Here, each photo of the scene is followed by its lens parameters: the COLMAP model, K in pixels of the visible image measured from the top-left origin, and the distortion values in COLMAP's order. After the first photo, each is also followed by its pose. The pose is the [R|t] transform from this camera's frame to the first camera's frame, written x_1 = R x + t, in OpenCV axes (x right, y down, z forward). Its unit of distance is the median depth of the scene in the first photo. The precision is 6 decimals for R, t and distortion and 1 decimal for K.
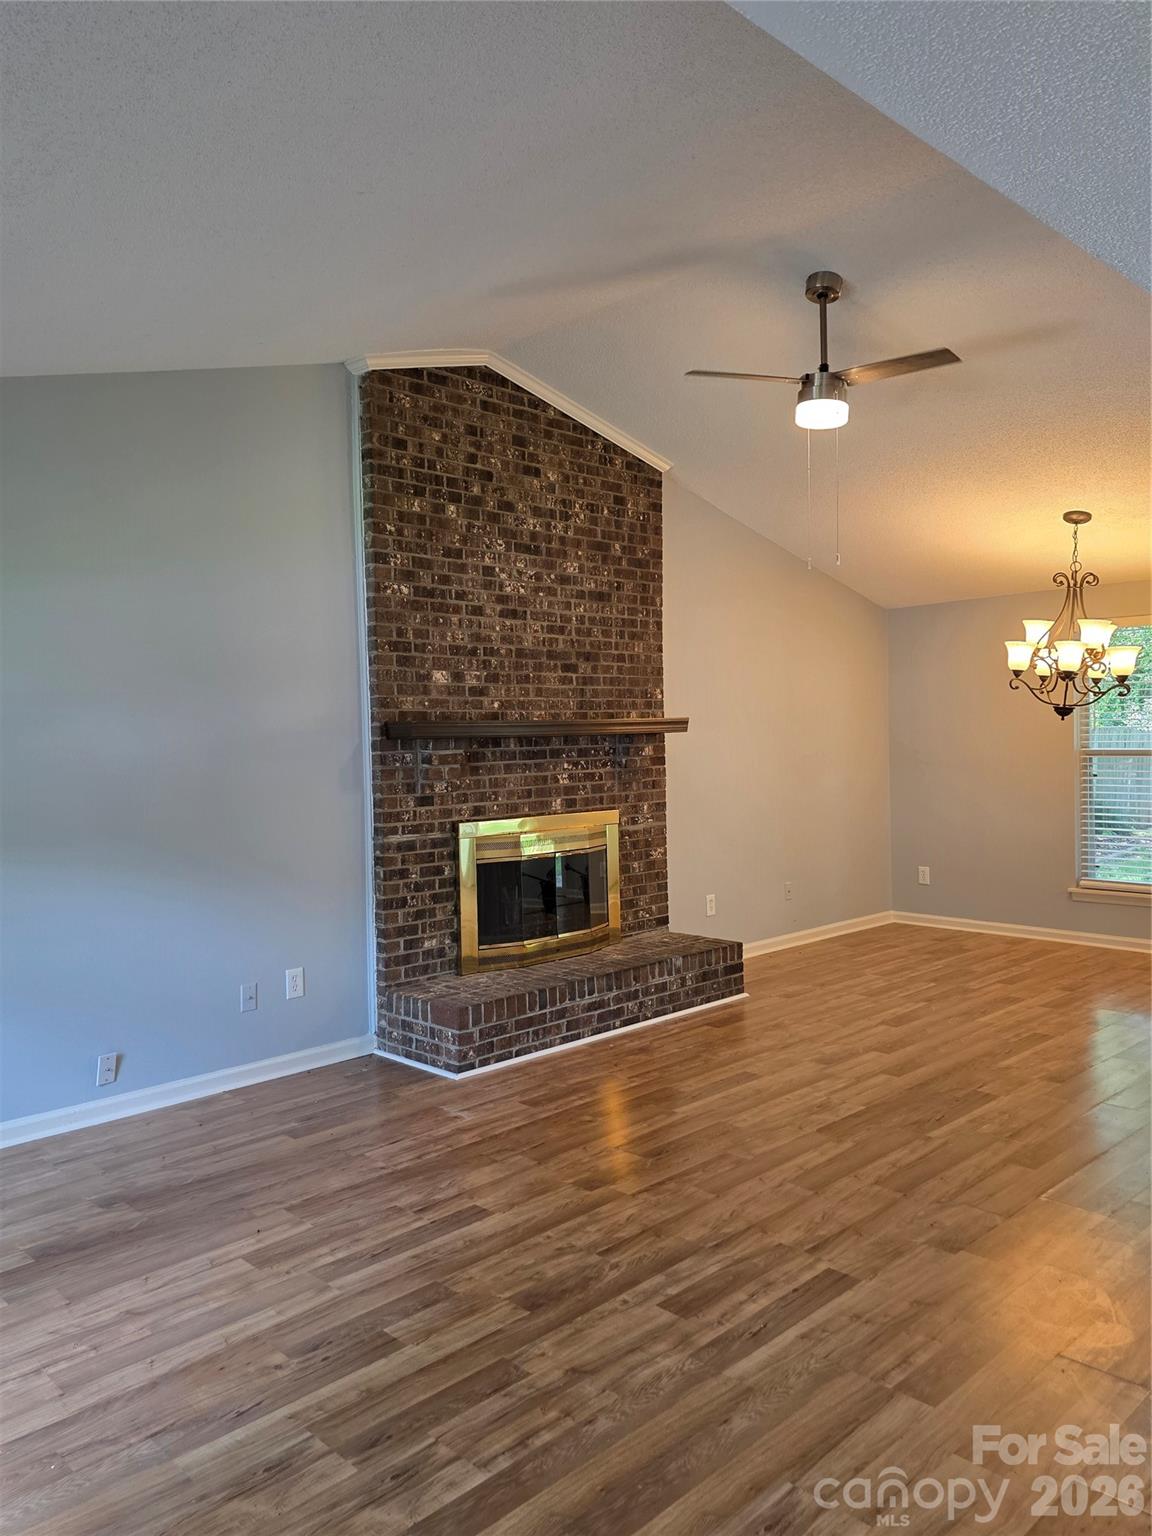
lens RADIAL K [[1129.4, 0, 586.6], [0, 1129.4, 768.1], [0, 0, 1]] dist [0.098560, -0.113668]
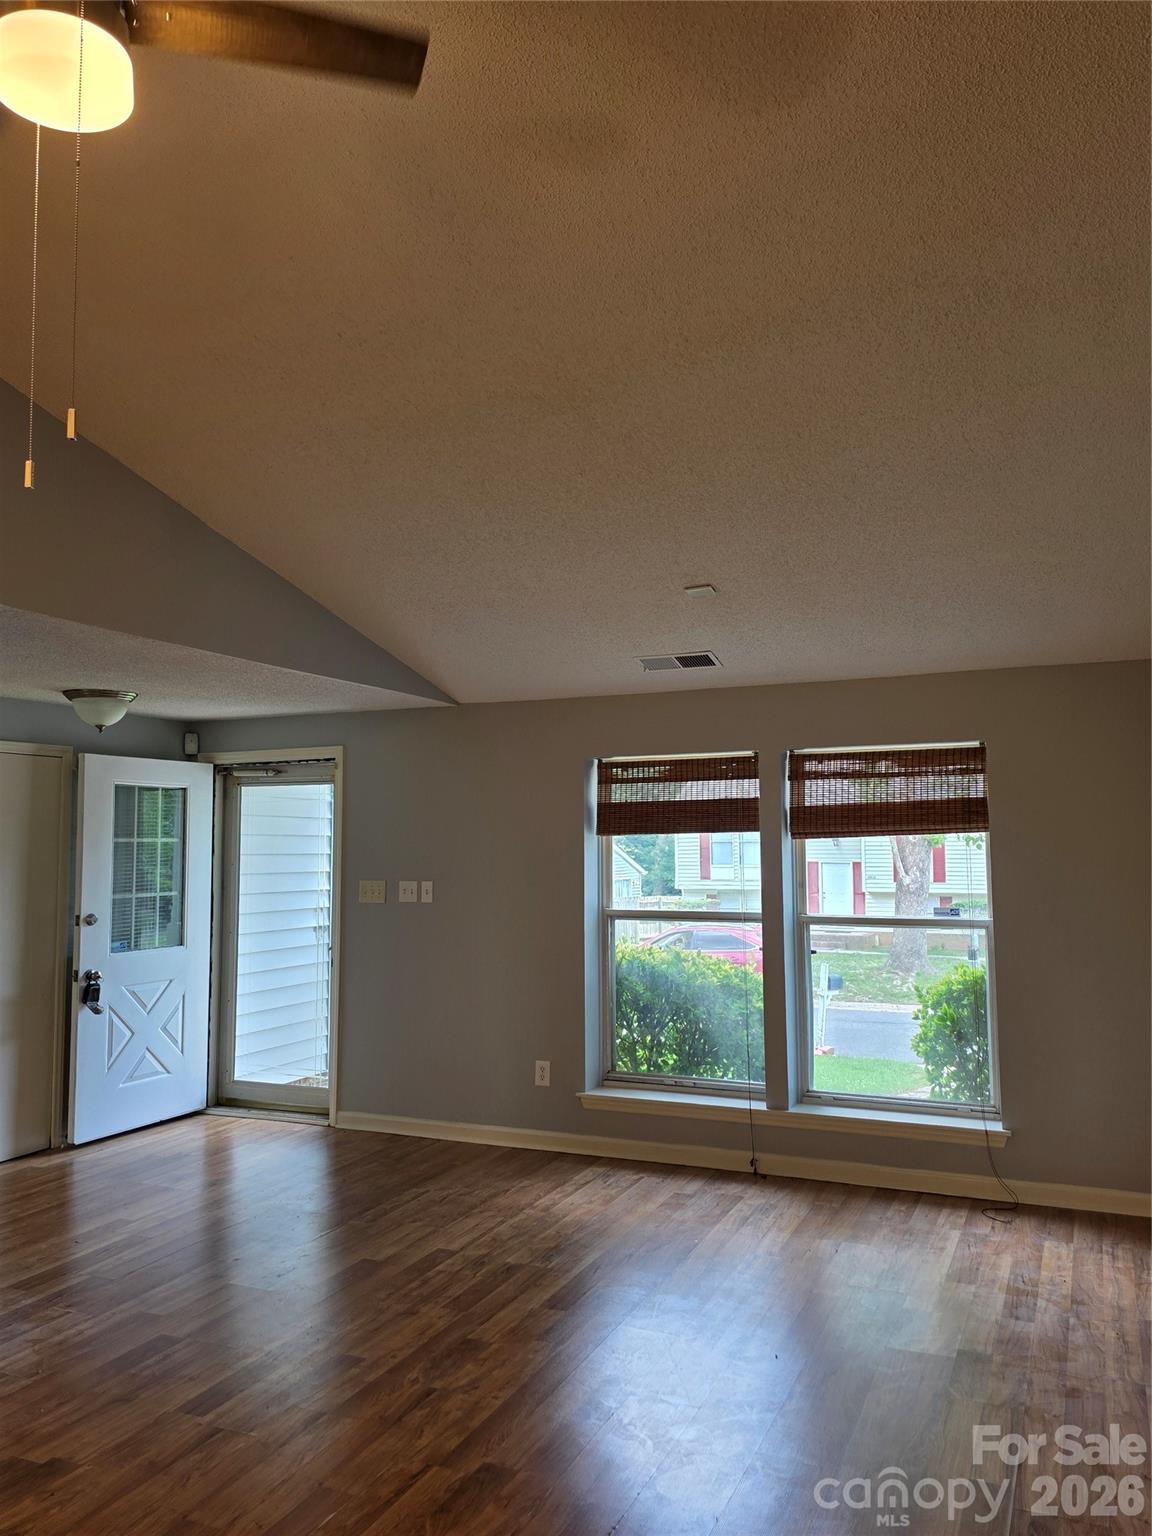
lens RADIAL K [[1129.4, 0, 586.6], [0, 1129.4, 768.1], [0, 0, 1]] dist [0.098560, -0.113668]
pose [[-0.930990, -0.003411, -0.365029, 0.281430], [0.010832, 0.999258, -0.036963, -0.096148], [0.364884, -0.038366, -0.930262, 2.182319]]
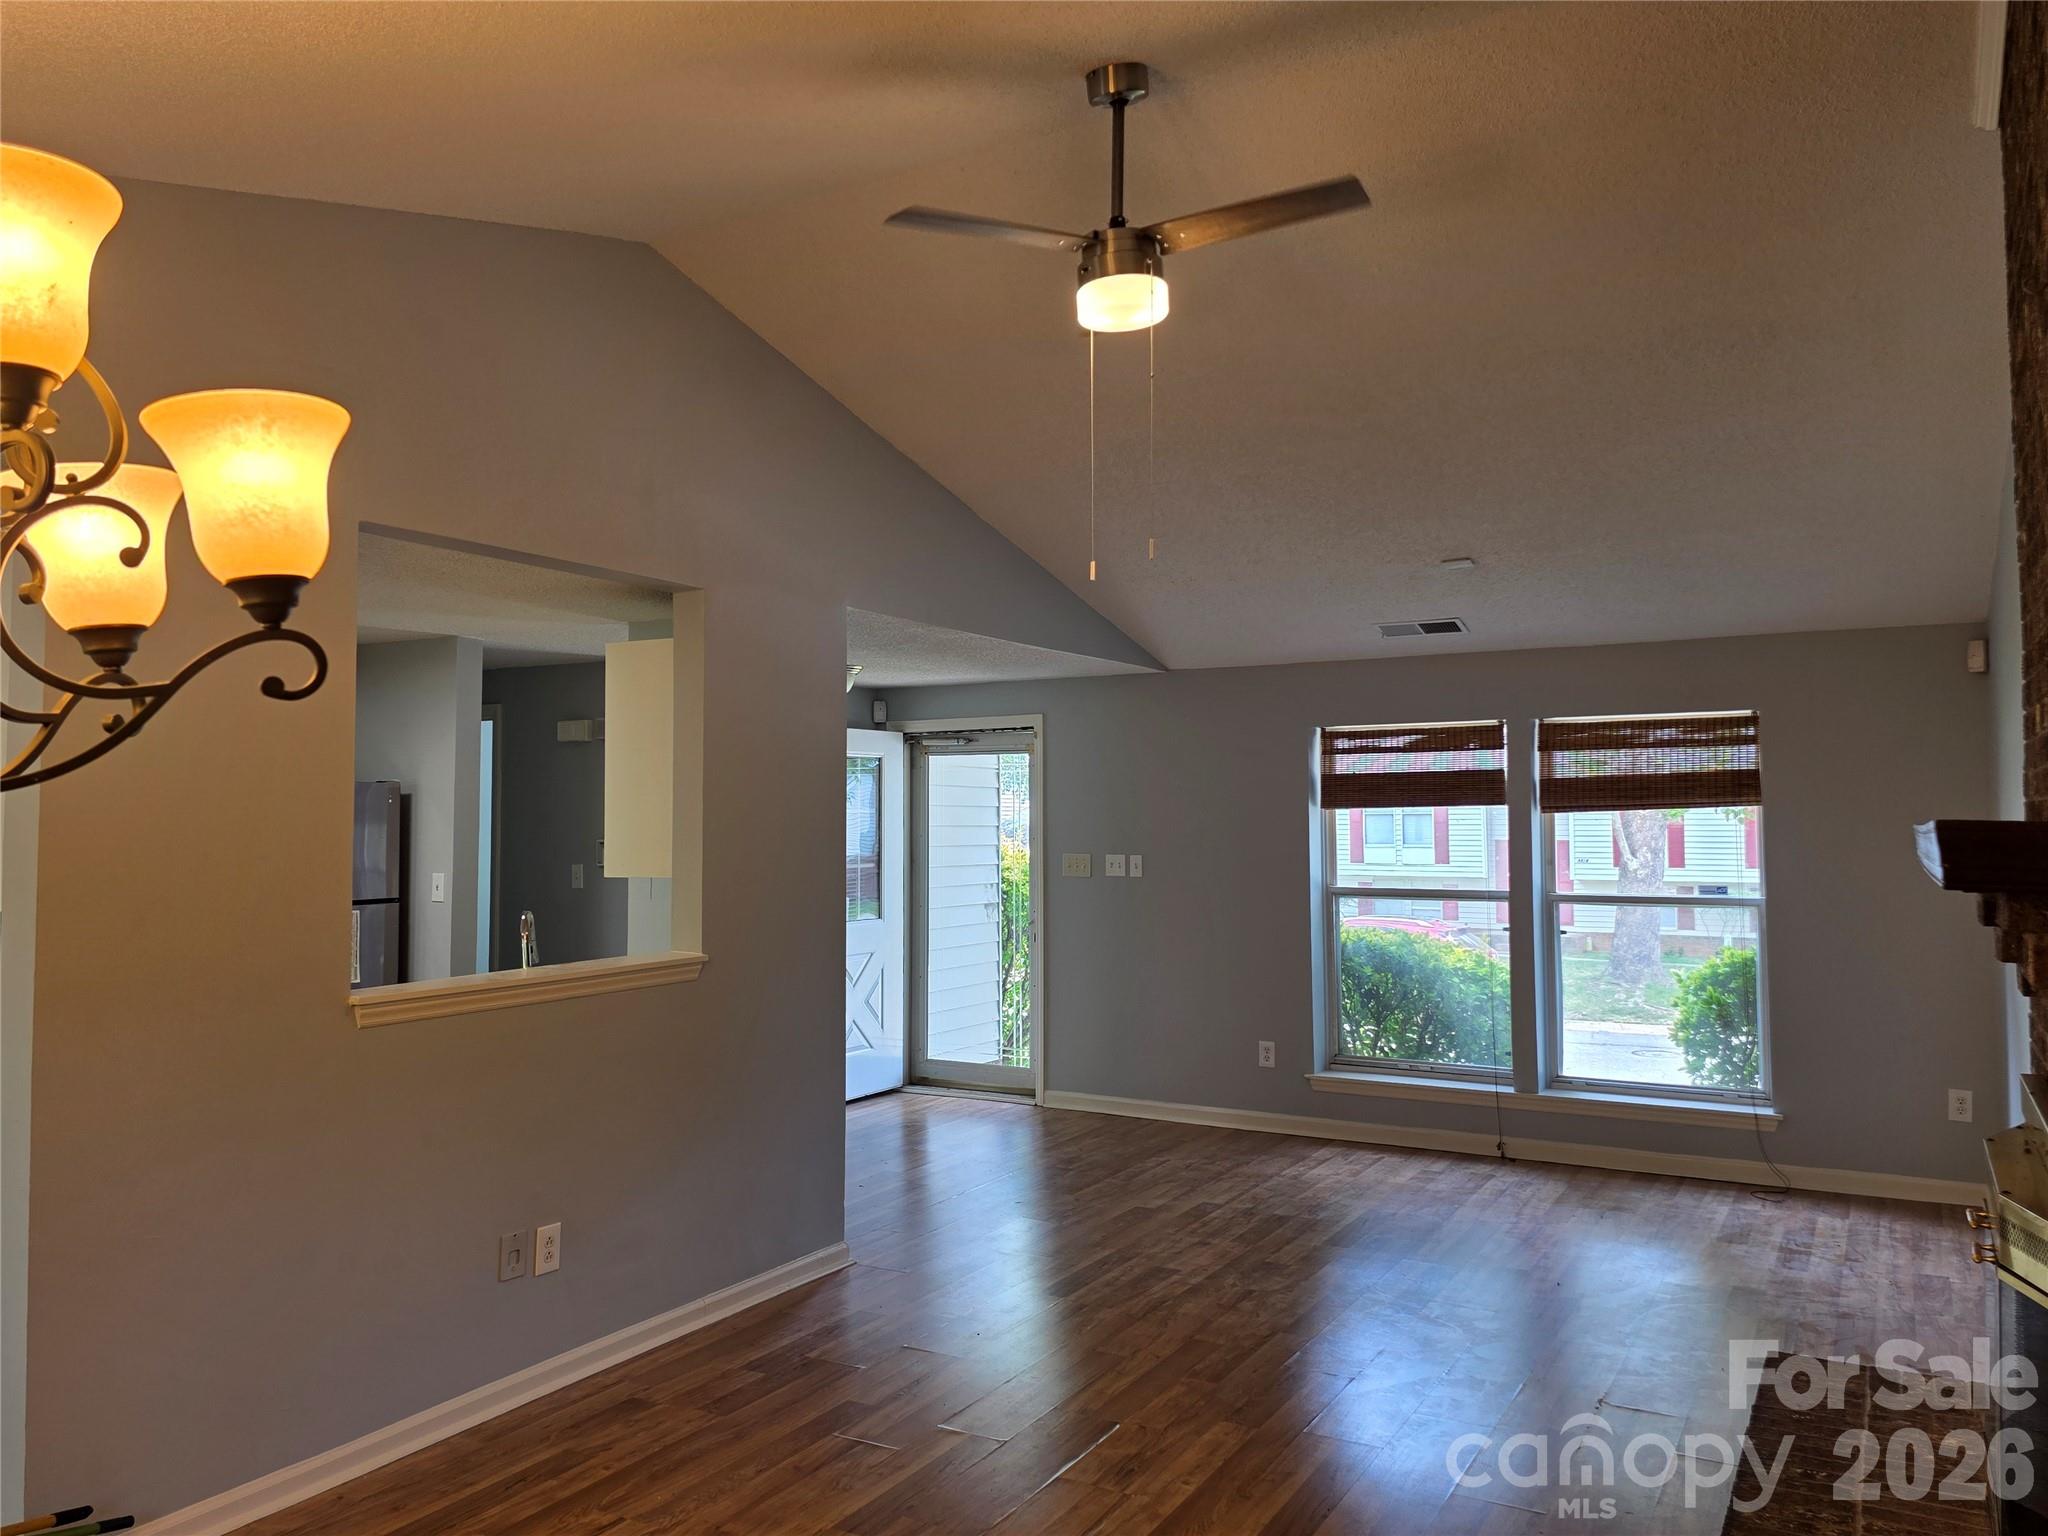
lens RADIAL K [[1505.8, 0, 1006.7], [0, 1505.8, 751.9], [0, 0, 1]] dist [0.098560, -0.113668]
pose [[-0.965138, 0.008213, -0.261611, 0.712227], [0.012124, 0.999838, -0.013339, -0.118273], [0.261459, -0.016046, -0.965081, 2.642484]]
